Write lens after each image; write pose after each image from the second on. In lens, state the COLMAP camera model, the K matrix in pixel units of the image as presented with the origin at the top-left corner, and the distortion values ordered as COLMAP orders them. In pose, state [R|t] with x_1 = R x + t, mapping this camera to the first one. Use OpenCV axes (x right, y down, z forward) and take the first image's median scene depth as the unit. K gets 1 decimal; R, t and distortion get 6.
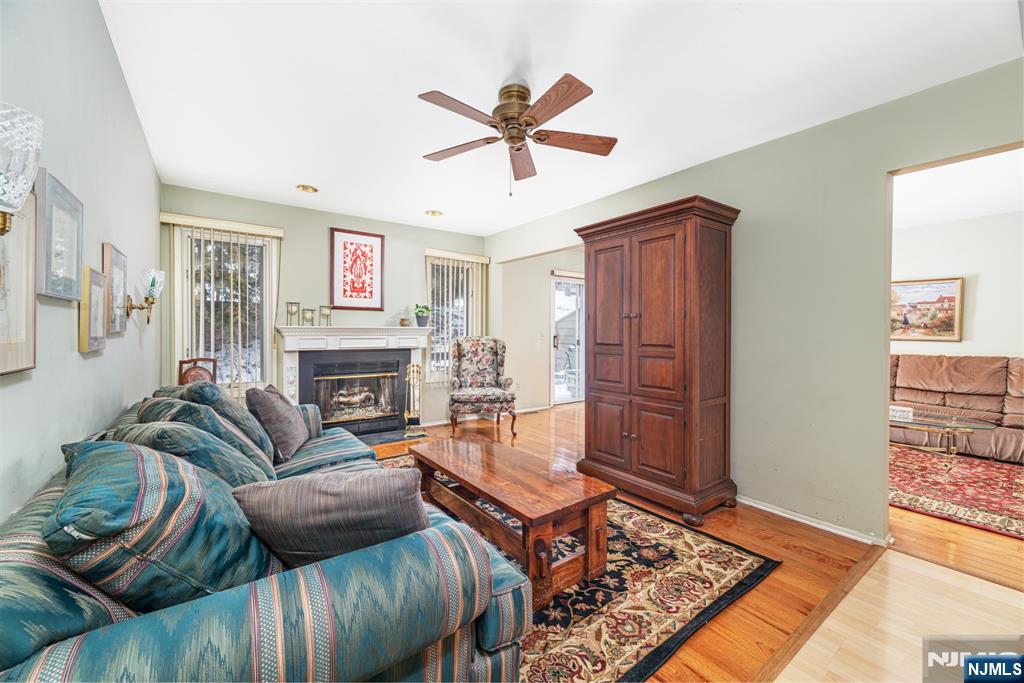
lens RADIAL K [[408.3, 0, 513.8], [0, 408.3, 334.7], [0, 0, 1]] dist [0.003301, 0.000160]
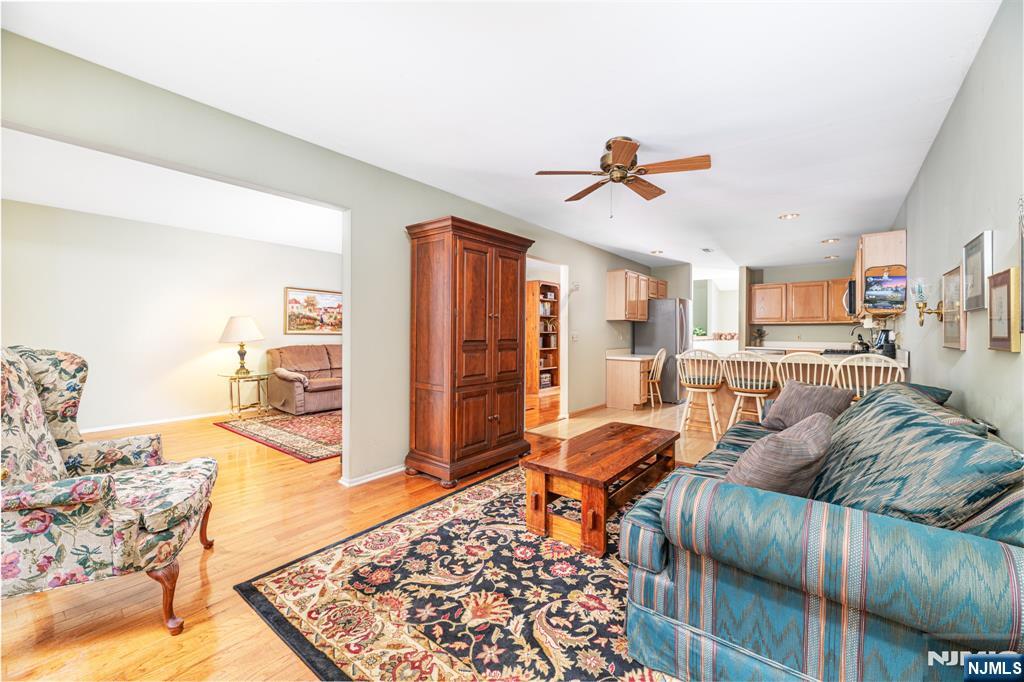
lens RADIAL K [[408.3, 0, 509.5], [0, 408.3, 341.9], [0, 0, 1]] dist [0.003301, 0.000160]
pose [[-0.244191, -0.031107, 0.969228, -0.546289], [-0.000130, 0.999486, 0.032046, -0.005601], [-0.969727, 0.007700, -0.244070, 0.791779]]
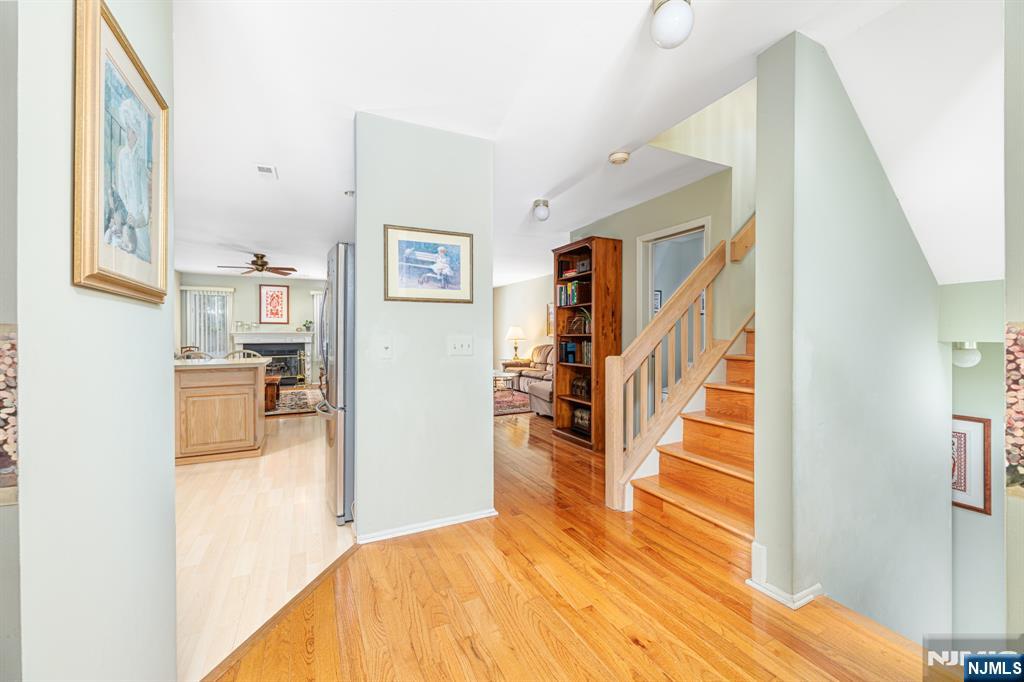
lens RADIAL K [[408.3, 0, 512.8], [0, 408.3, 337.9], [0, 0, 1]] dist [0.003301, 0.000160]
pose [[0.983178, -0.006633, -0.182527, 1.153170], [0.007145, 0.999972, 0.002148, 0.013486], [0.182508, -0.003416, 0.983198, -0.779528]]
